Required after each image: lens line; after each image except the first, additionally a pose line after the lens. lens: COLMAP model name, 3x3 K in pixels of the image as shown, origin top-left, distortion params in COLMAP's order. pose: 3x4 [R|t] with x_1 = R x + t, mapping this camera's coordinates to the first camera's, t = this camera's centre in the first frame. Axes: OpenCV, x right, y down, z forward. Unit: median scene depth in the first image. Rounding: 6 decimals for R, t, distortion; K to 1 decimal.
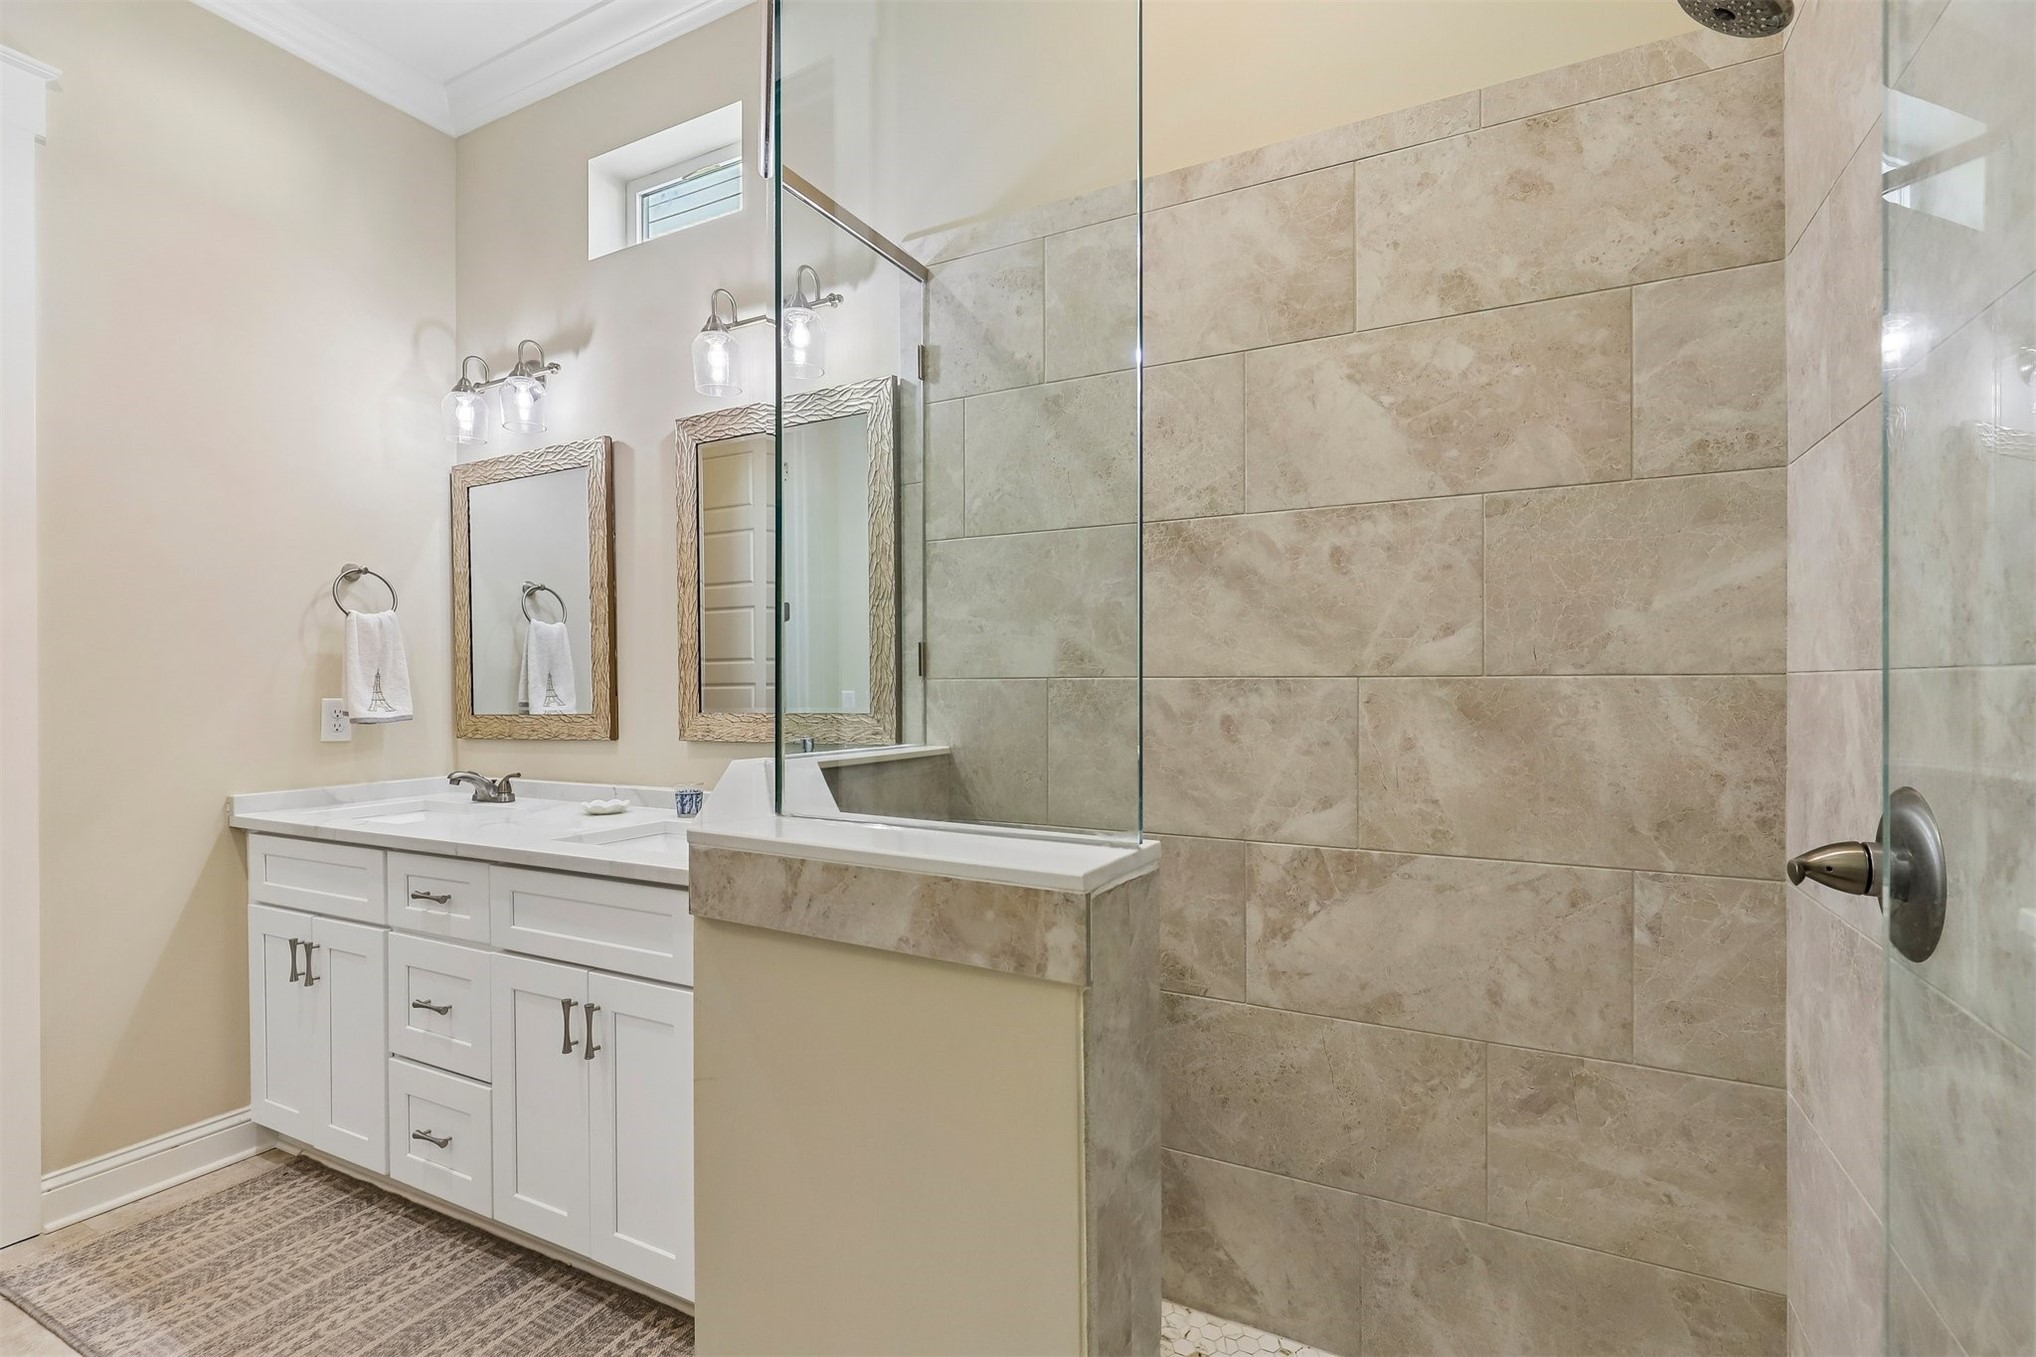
lens RADIAL K [[924.6, 0, 1015.4], [0, 924.6, 682.4], [0, 0, 1]] dist [-0.001121, 0.000119]
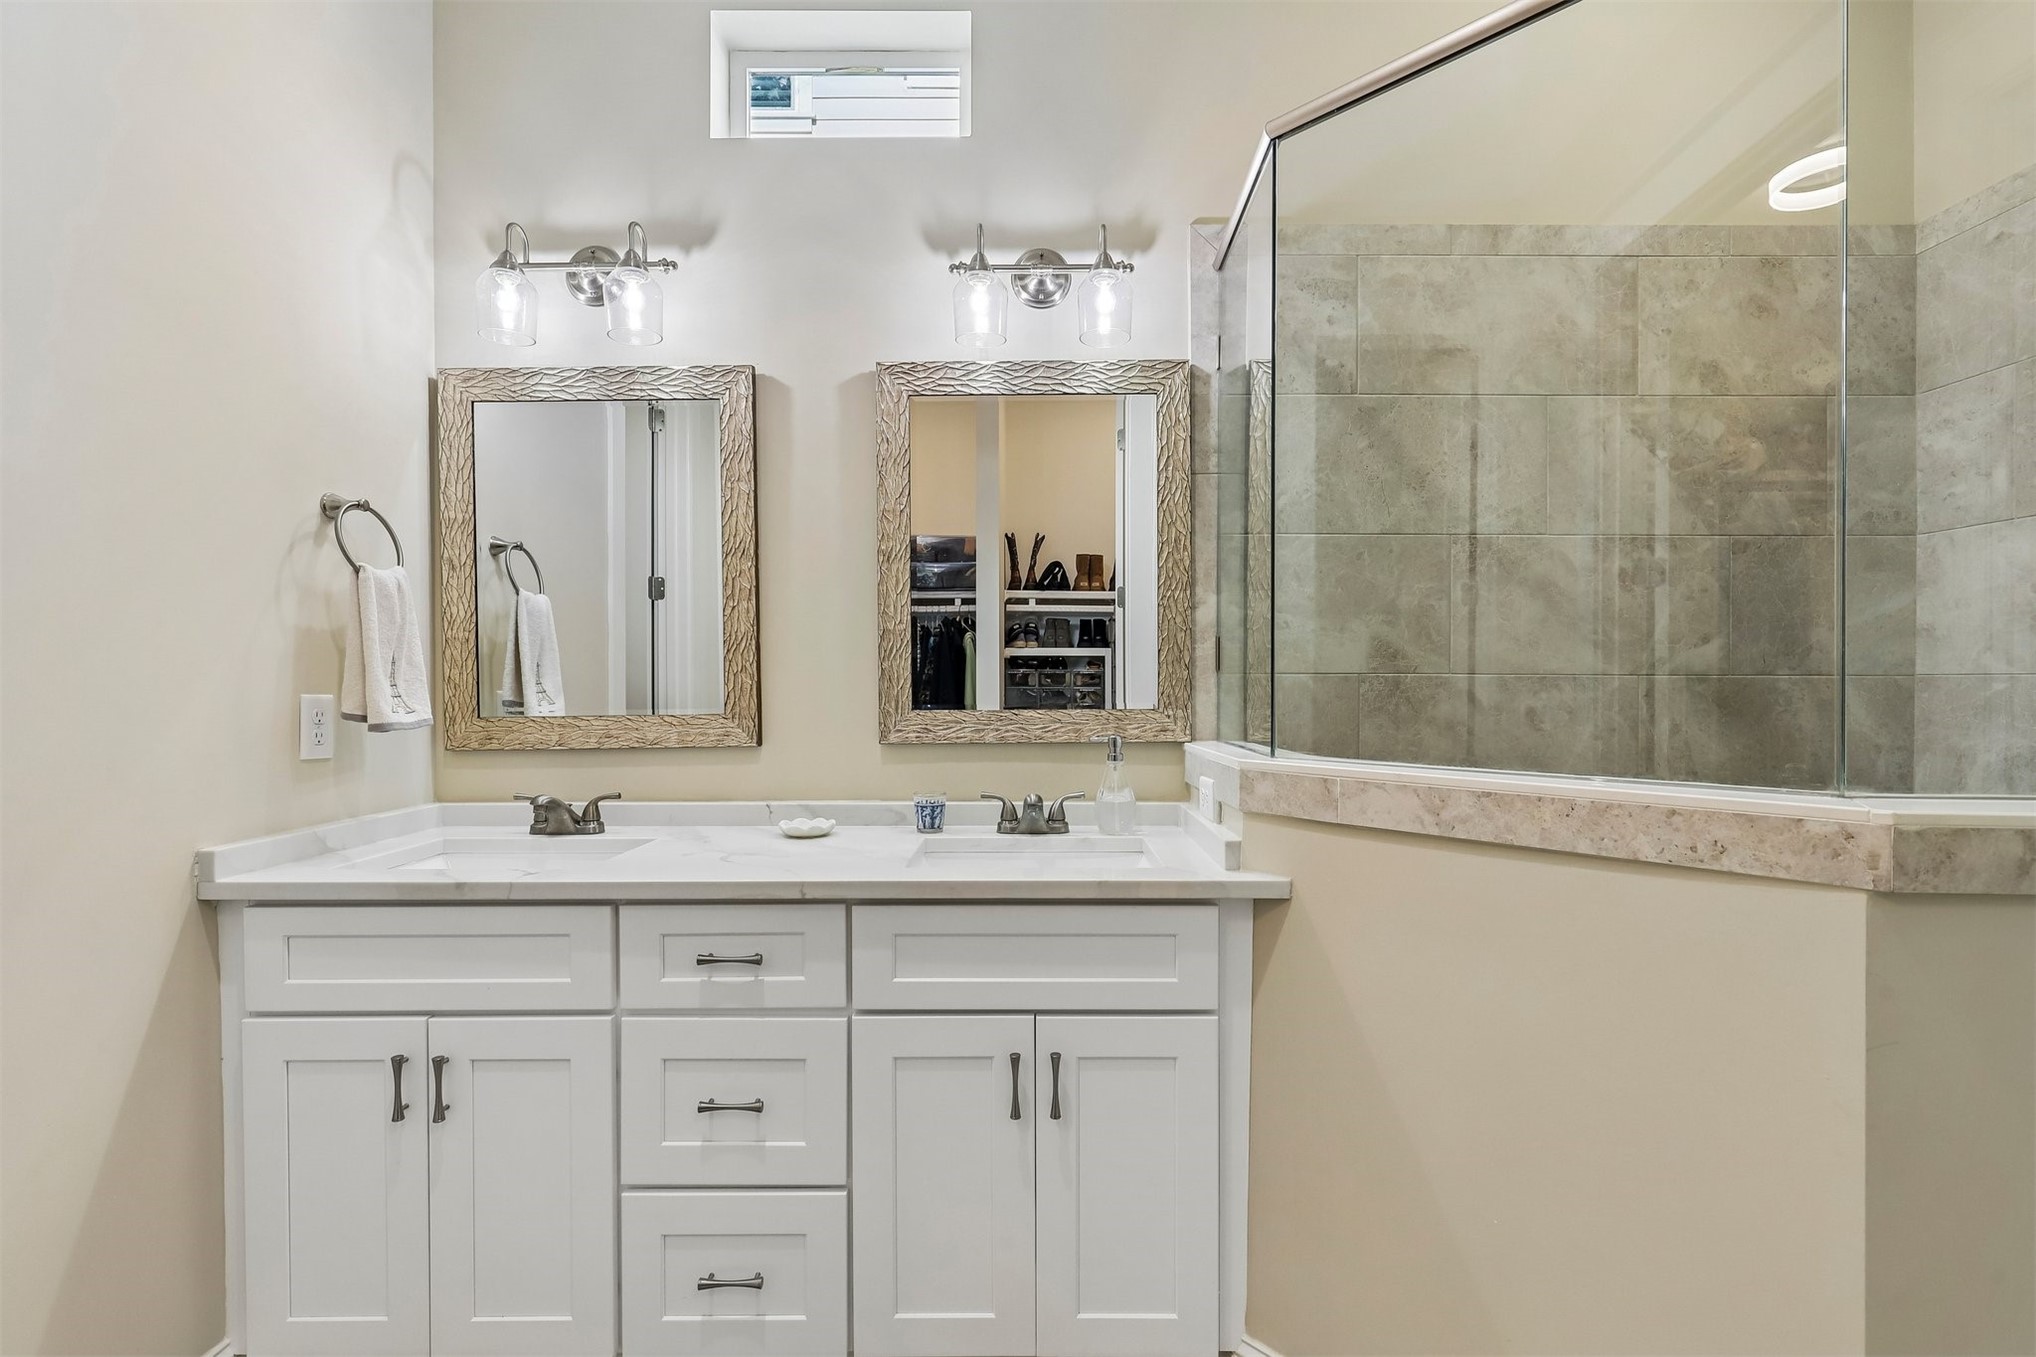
lens RADIAL K [[924.6, 0, 1009.6], [0, 924.6, 685.3], [0, 0, 1]] dist [-0.001121, 0.000119]
pose [[0.889235, 0.004626, 0.457427, -0.877195], [-0.005891, 0.999982, 0.001338, 0.010078], [-0.457413, -0.003885, 0.889246, 0.267254]]
